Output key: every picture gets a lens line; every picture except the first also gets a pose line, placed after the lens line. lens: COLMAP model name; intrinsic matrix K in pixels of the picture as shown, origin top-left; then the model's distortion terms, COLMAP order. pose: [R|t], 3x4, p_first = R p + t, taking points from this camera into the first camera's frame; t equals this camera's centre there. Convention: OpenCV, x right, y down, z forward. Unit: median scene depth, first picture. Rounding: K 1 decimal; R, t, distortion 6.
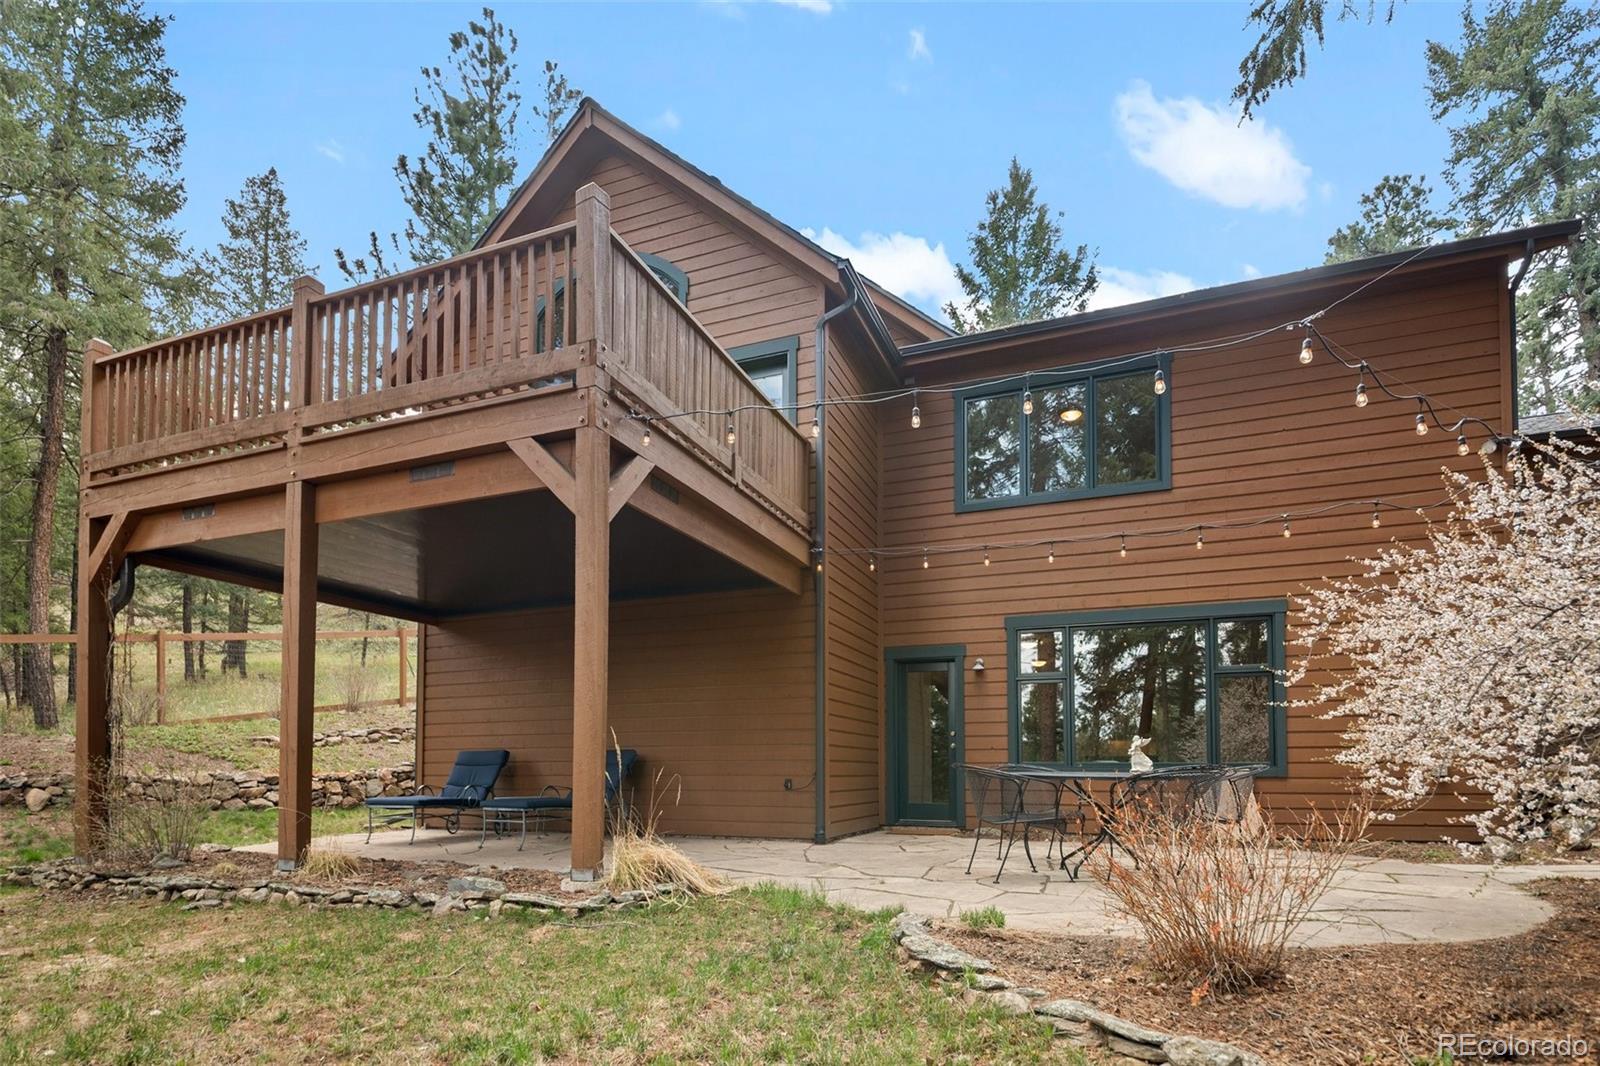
lens RADIAL K [[683.9, 0, 801.4], [0, 683.9, 518.2], [0, 0, 1]] dist [-0.007904, -0.000923]
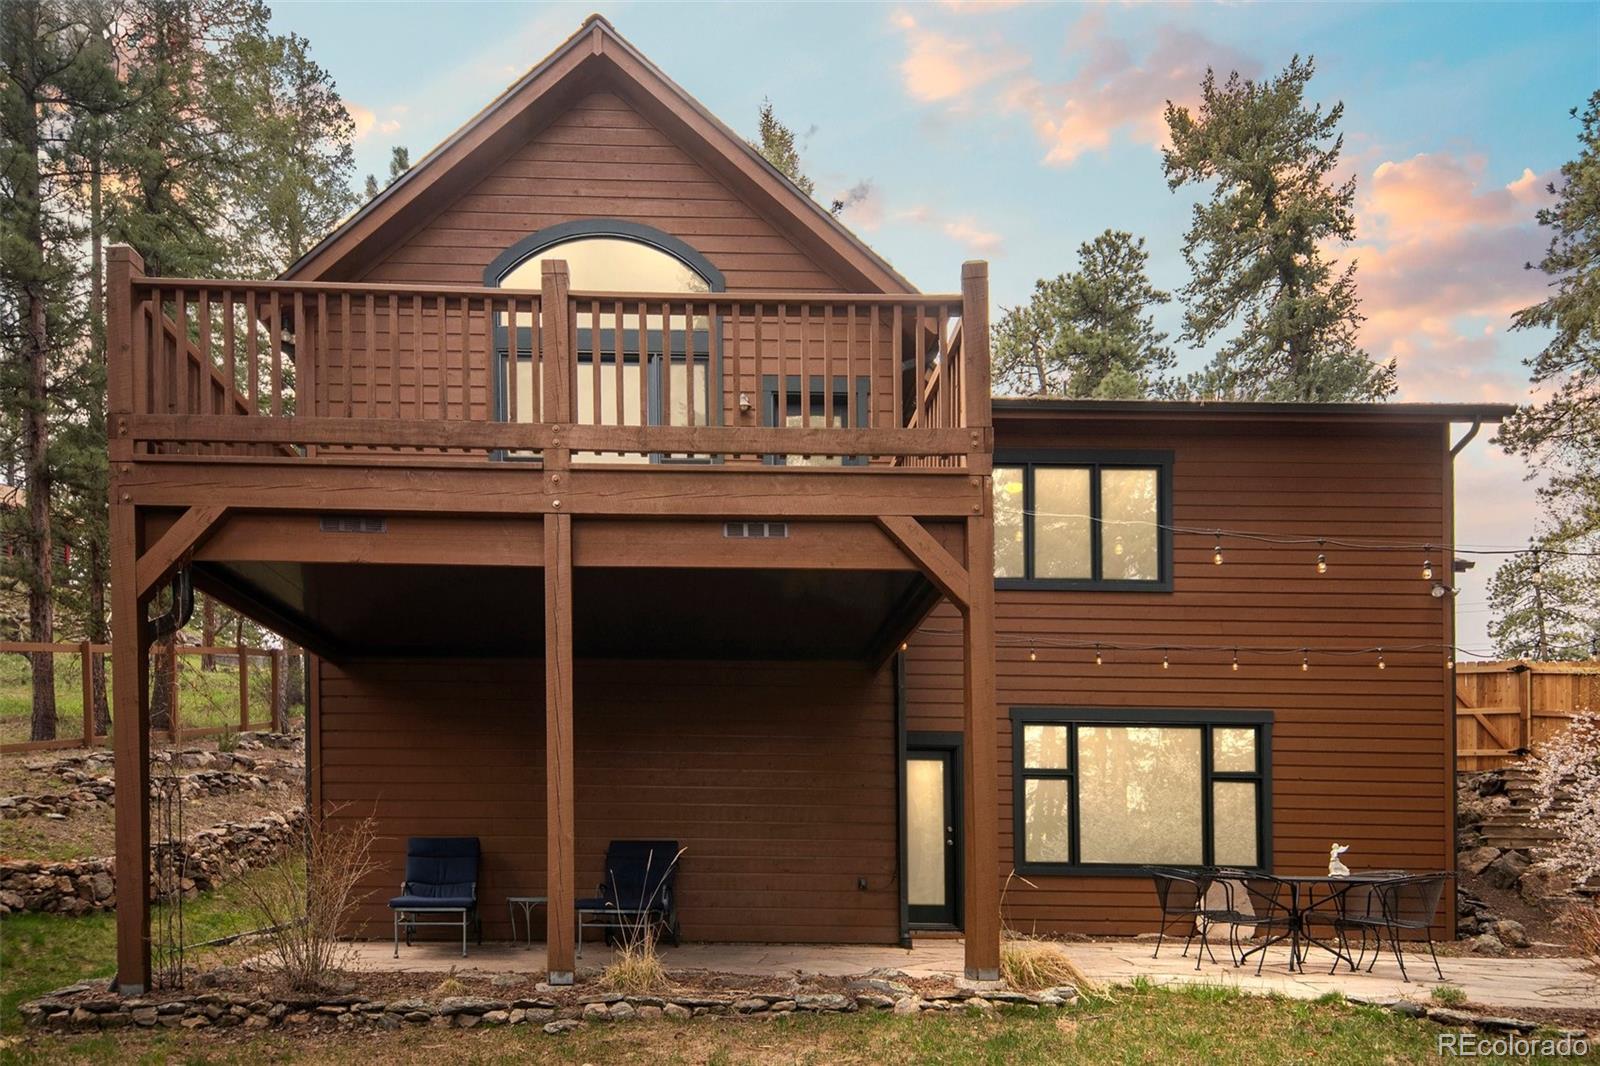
lens RADIAL K [[854.7, 0, 796.9], [0, 854.7, 546.2], [0, 0, 1]] dist [0.005260, -0.000056]
pose [[0.946817, 0.124880, 0.296551, -0.659692], [-0.123630, 0.992061, -0.023042, -0.021867], [-0.297074, -0.014846, 0.954739, -0.066172]]
